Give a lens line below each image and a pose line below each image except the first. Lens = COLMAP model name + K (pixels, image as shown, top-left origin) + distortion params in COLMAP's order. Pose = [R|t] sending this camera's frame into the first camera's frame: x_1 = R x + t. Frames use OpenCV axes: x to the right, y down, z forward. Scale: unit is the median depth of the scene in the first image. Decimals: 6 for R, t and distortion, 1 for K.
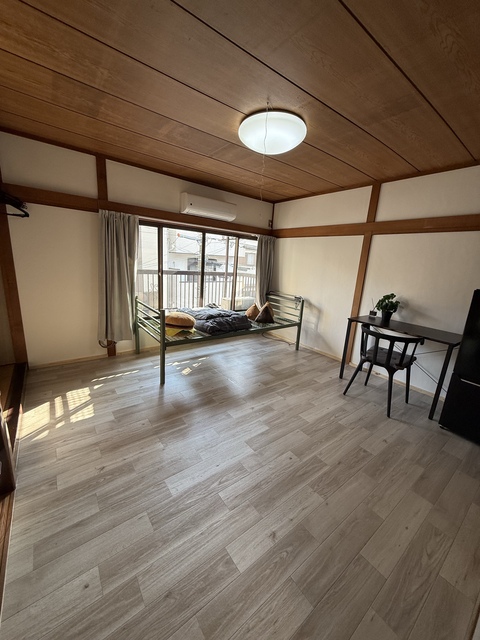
lens RADIAL K [[254.5, 0, 240.0], [0, 254.5, 320.0], [0, 0, 1]] dist [-0.001119, -0.000077]
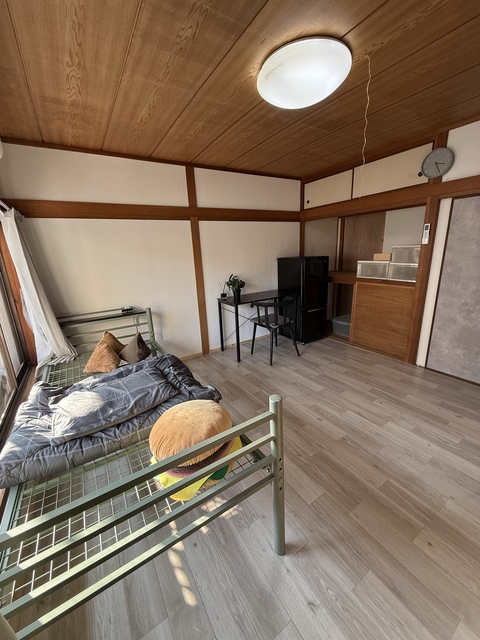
lens RADIAL K [[254.5, 0, 240.0], [0, 254.5, 320.0], [0, 0, 1]] dist [-0.001119, -0.000077]
pose [[0.073412, -0.323585, 0.943347, -0.657379], [0.285189, 0.913211, 0.291054, -0.283398], [-0.955656, 0.247665, 0.159323, 0.991348]]
